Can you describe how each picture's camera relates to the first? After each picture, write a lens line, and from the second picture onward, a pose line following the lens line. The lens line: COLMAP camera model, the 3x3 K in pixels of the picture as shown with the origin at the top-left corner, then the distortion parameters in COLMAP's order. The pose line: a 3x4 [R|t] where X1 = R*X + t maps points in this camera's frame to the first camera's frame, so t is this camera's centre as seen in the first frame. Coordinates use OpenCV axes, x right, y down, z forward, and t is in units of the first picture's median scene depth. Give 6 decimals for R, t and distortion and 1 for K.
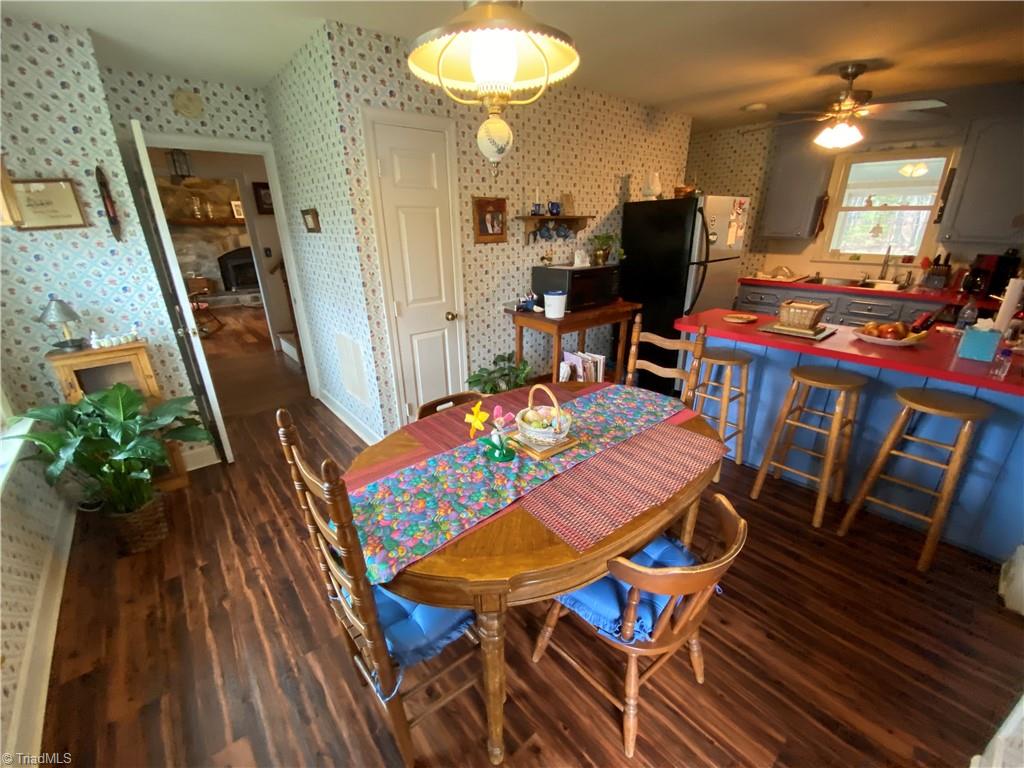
lens RADIAL K [[413.3, 0, 508.7], [0, 413.3, 389.4], [0, 0, 1]] dist [0.022115, -0.020617]
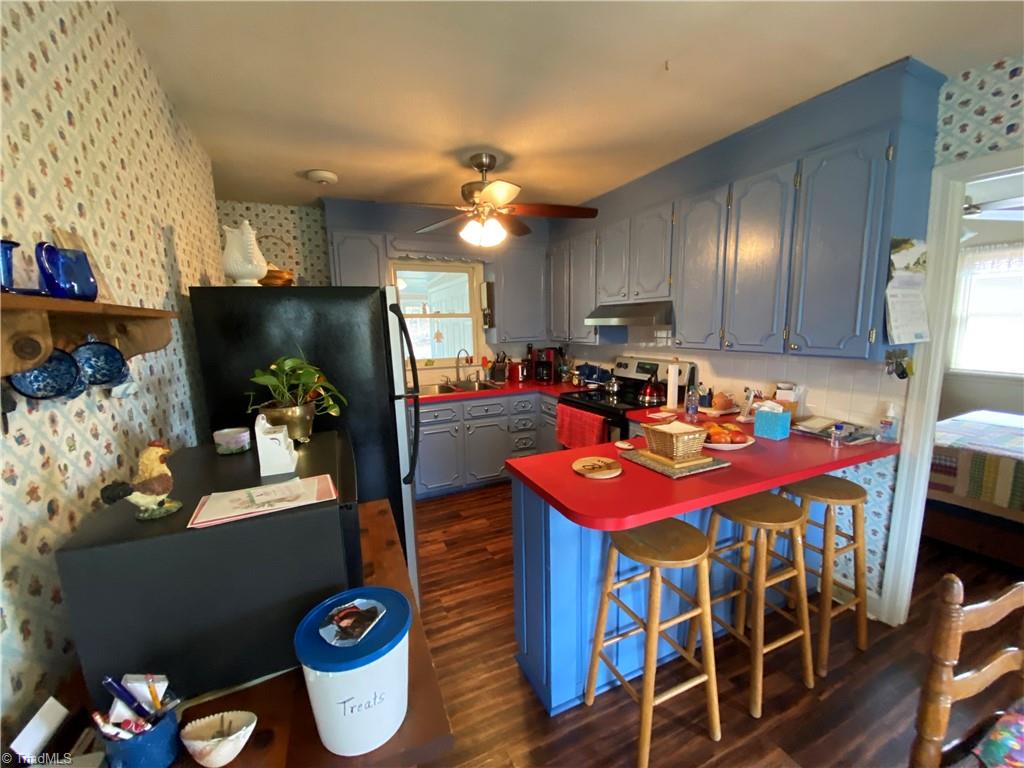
lens RADIAL K [[413.3, 0, 508.7], [0, 413.3, 389.4], [0, 0, 1]] dist [0.022115, -0.020617]
pose [[0.265964, -0.144419, 0.953104, -0.066958], [0.375049, 0.926317, 0.035702, -0.367028], [-0.888032, 0.347965, 0.300531, 0.922523]]
